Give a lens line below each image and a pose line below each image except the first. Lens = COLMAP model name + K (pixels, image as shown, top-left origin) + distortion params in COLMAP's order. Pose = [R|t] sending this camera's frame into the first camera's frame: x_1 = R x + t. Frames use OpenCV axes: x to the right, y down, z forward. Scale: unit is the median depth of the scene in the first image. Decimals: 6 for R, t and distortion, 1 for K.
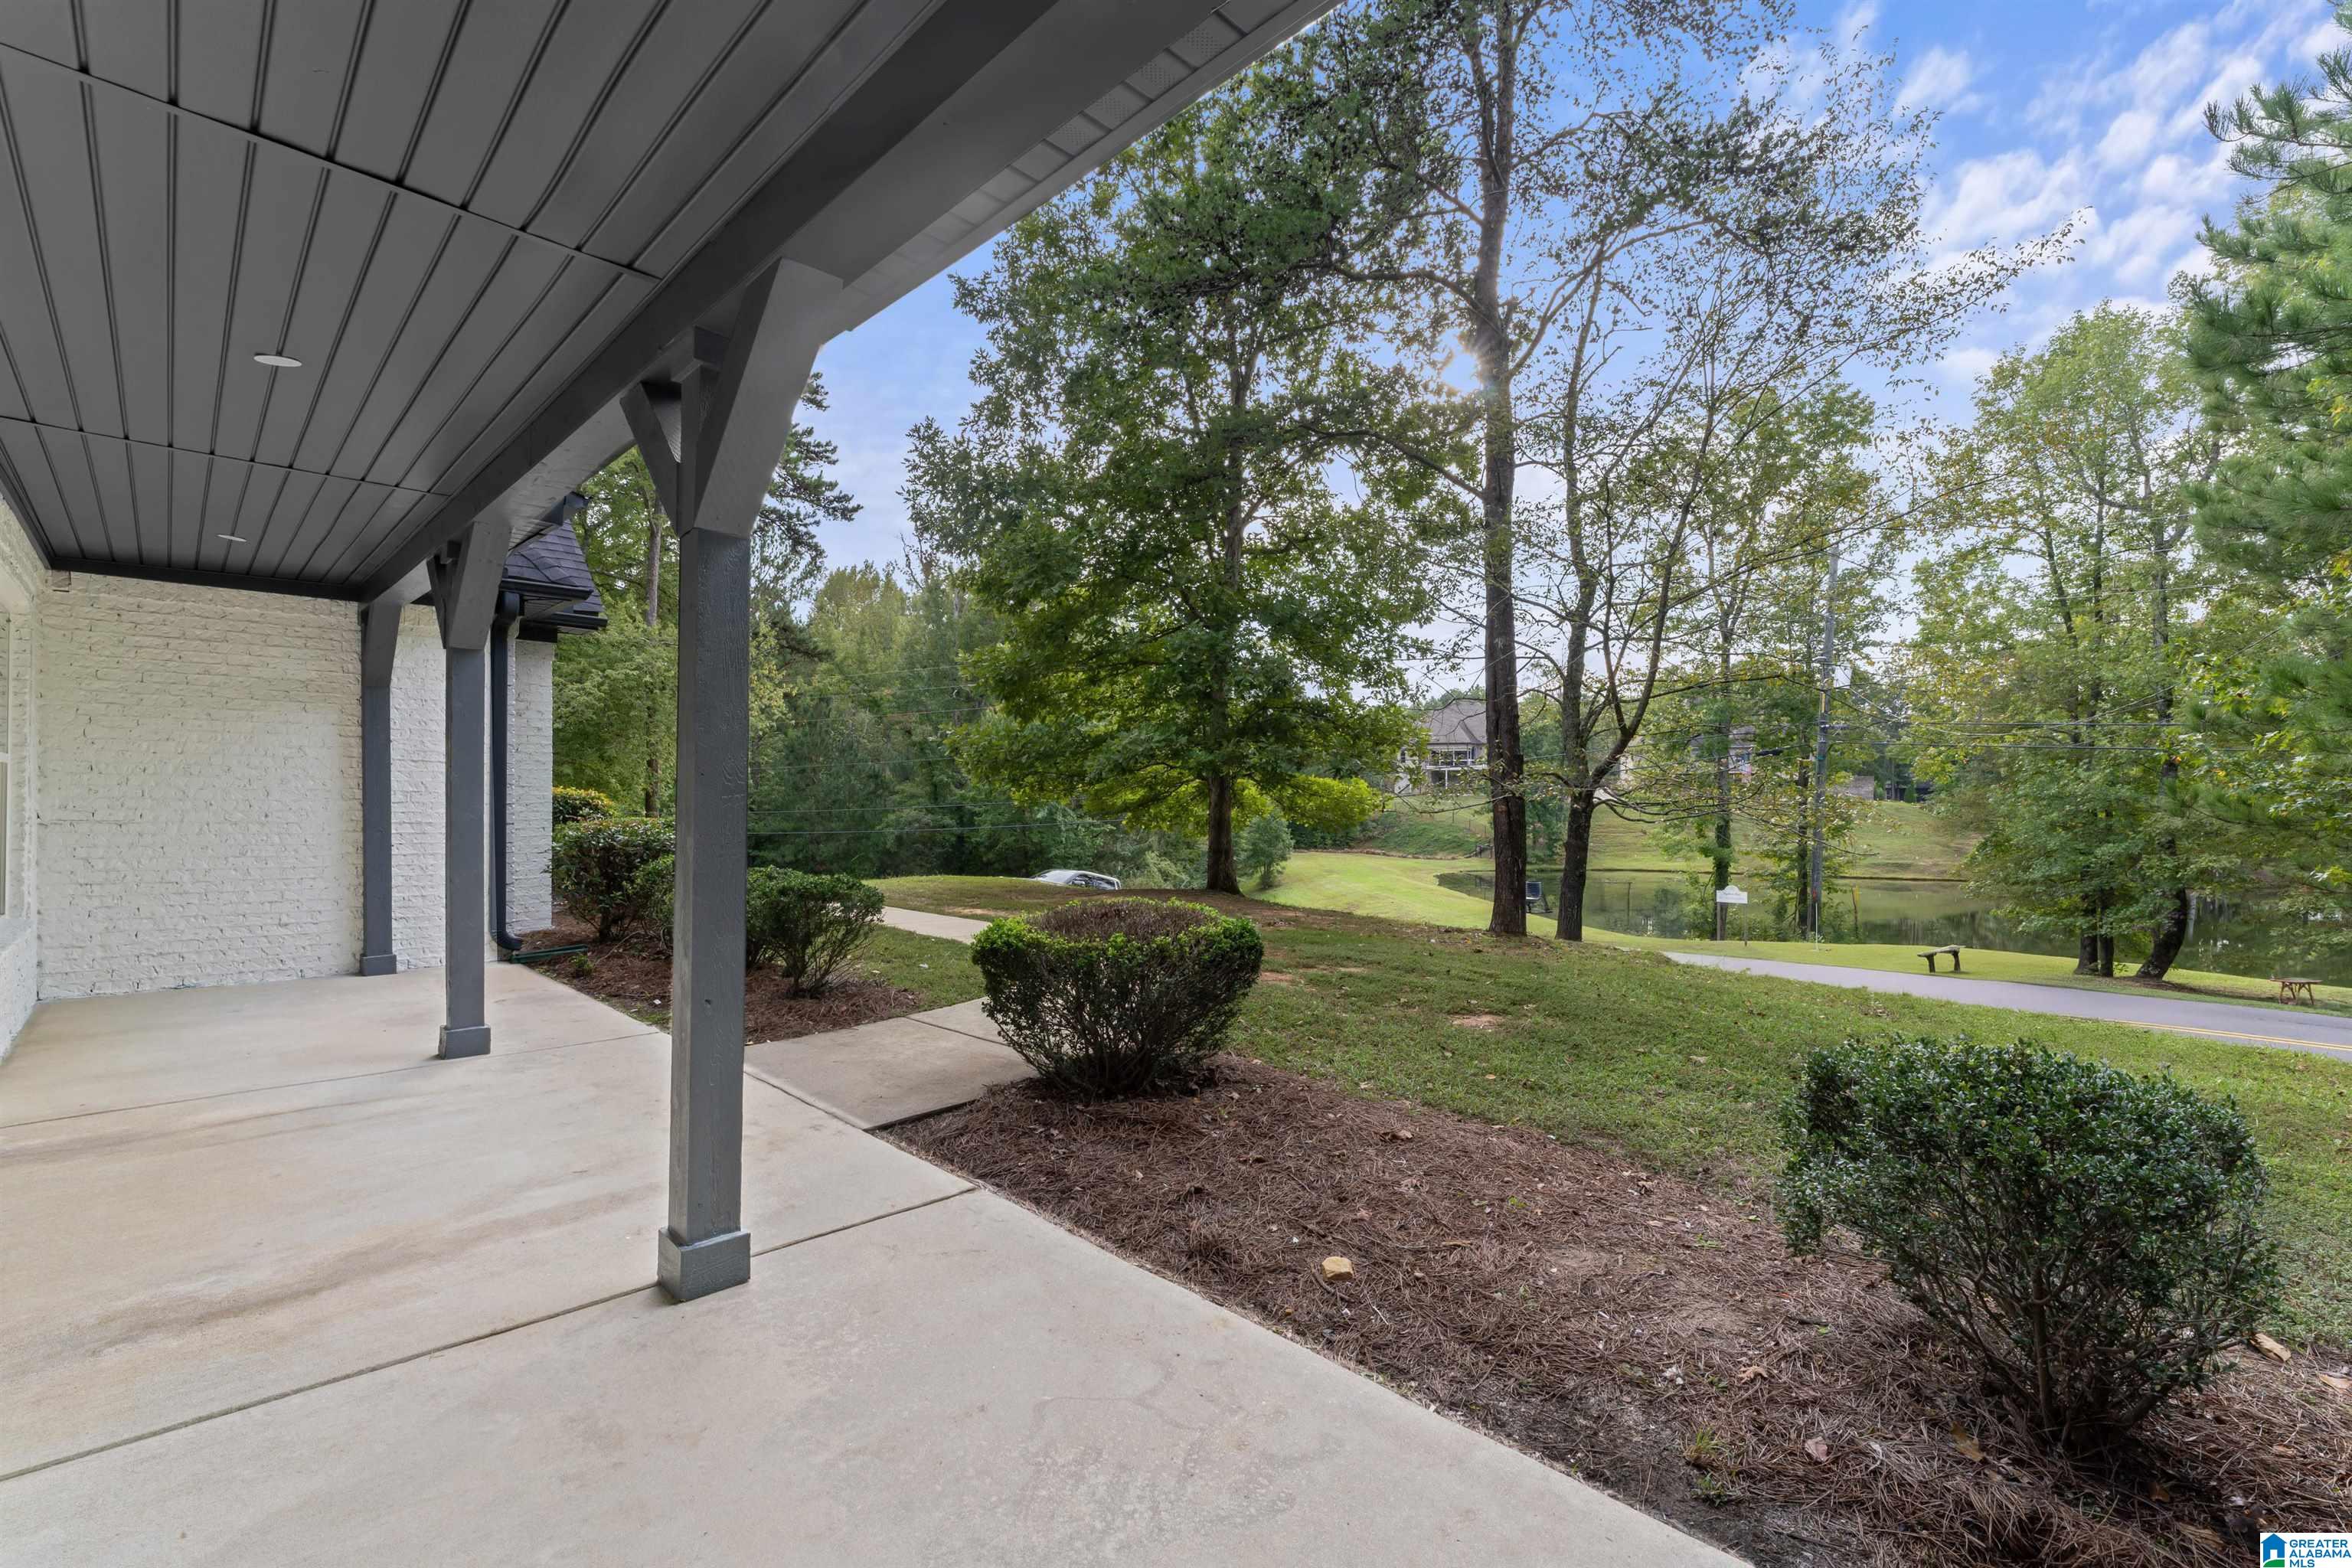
lens RADIAL K [[983.7, 0, 1182.5], [0, 983.7, 786.7], [0, 0, 1]] dist [-0.008934, 0.002516]
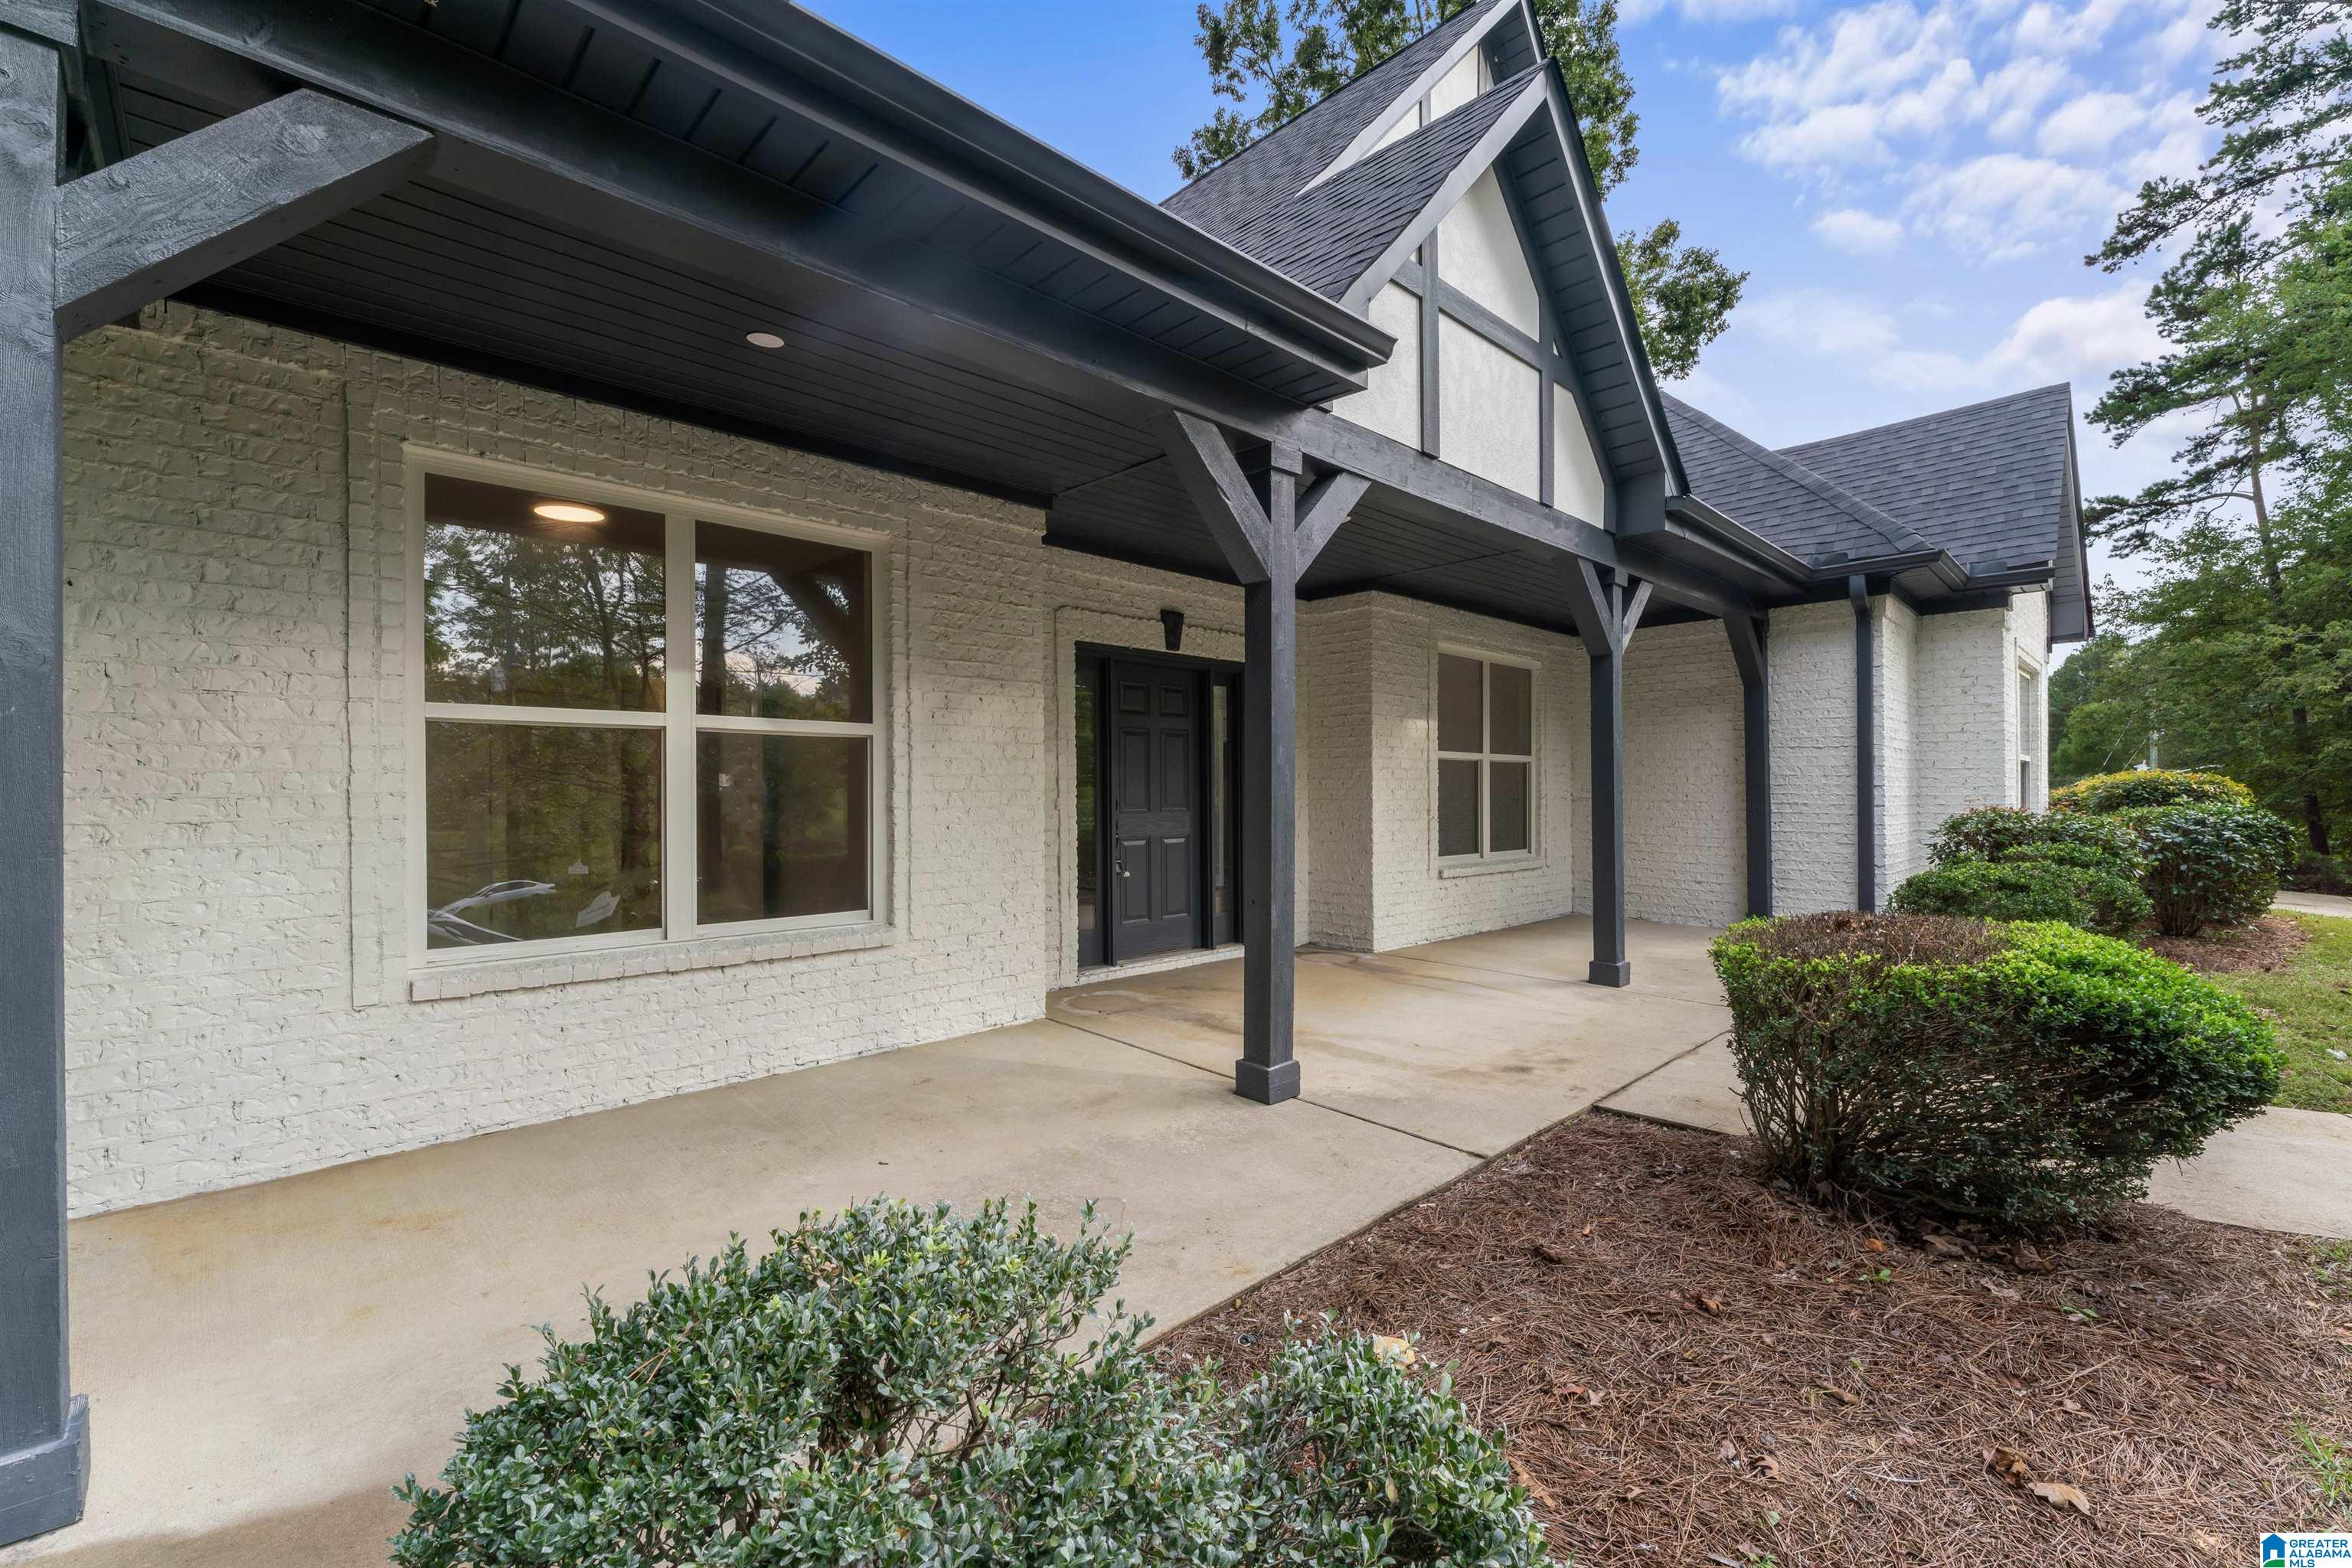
lens RADIAL K [[983.7, 0, 1172.8], [0, 983.7, 791.3], [0, 0, 1]] dist [-0.008934, 0.002516]
pose [[-0.028371, -0.003294, -0.999592, 0.281464], [0.010123, 0.999942, -0.003582, 0.014649], [0.999546, -0.010220, -0.028336, 0.256481]]
